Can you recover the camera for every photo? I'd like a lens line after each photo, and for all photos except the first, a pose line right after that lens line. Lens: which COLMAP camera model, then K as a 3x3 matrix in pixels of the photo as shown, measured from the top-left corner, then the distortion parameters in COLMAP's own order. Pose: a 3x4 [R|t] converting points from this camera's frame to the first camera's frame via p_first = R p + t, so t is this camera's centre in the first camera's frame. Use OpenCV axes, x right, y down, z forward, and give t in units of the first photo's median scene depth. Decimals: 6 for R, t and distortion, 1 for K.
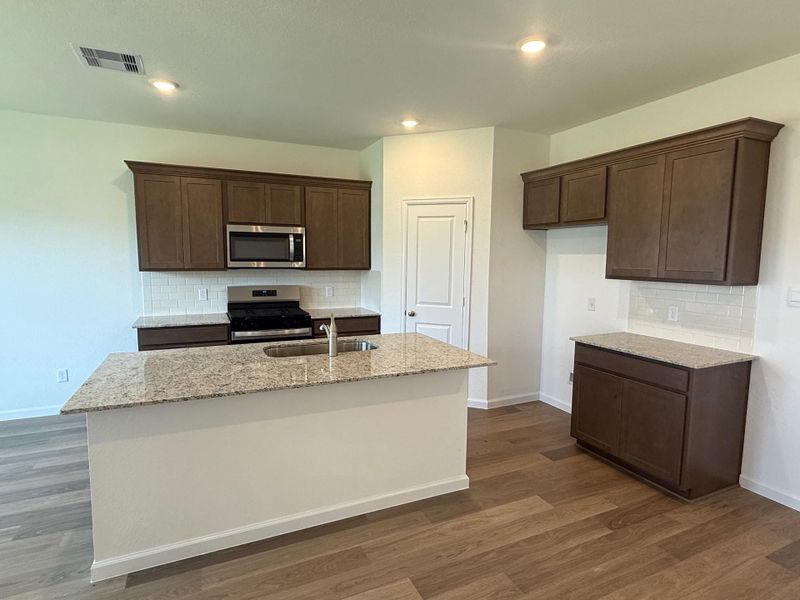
lens RADIAL K [[438.2, 0, 400.0], [0, 438.2, 300.0], [0, 0, 1]] dist [-0.003350, -0.001131]
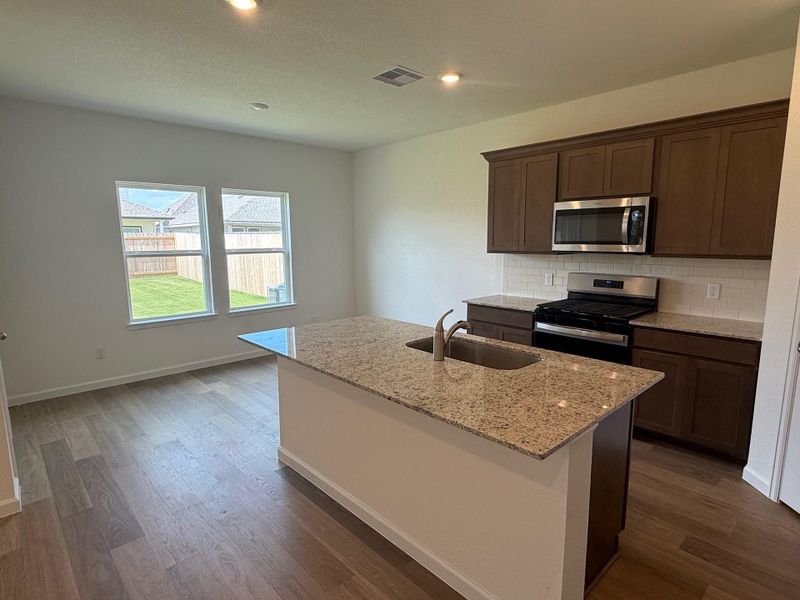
lens RADIAL K [[438.2, 0, 400.0], [0, 438.2, 300.0], [0, 0, 1]] dist [-0.003350, -0.001131]
pose [[0.310295, 0.122047, -0.942773, 0.361220], [-0.085898, 0.991267, 0.100053, -0.036355], [0.946752, 0.049937, 0.318068, 0.412866]]
